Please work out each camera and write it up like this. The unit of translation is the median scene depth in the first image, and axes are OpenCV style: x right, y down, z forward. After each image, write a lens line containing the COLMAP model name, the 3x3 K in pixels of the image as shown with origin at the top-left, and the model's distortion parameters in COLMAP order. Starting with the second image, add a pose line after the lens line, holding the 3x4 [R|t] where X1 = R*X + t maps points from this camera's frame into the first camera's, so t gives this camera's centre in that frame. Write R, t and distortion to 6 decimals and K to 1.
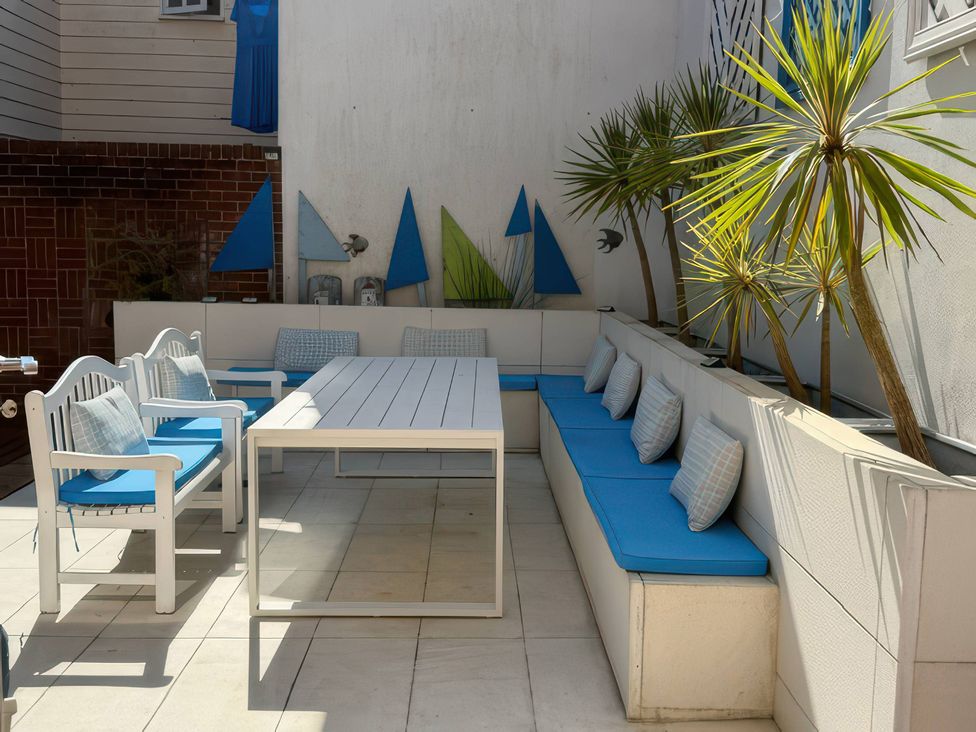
lens RADIAL K [[1065.5, 0, 538.4], [0, 1065.5, 365.0], [0, 0, 1]] dist [0.000721, -0.014639]
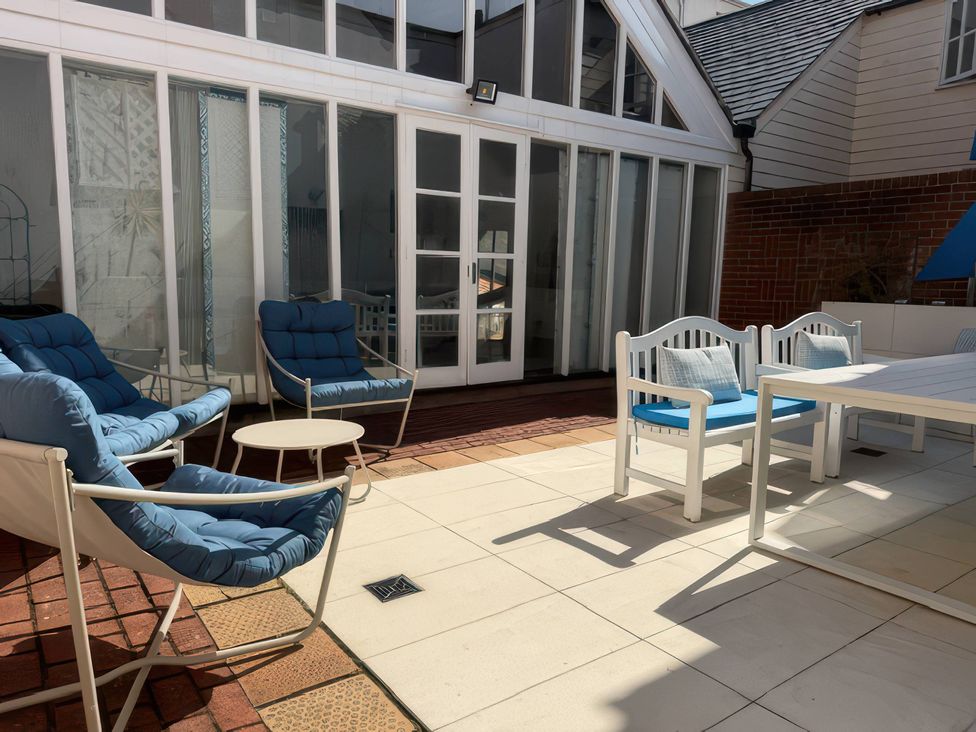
lens RADIAL K [[689.1, 0, 488.8], [0, 689.1, 374.0], [0, 0, 1]] dist [0.032564, -0.063911]
pose [[0.541844, 0.100397, -0.834461, 0.130663], [-0.105915, 0.993081, 0.050708, 0.039595], [0.833779, 0.060906, 0.548728, 0.284601]]
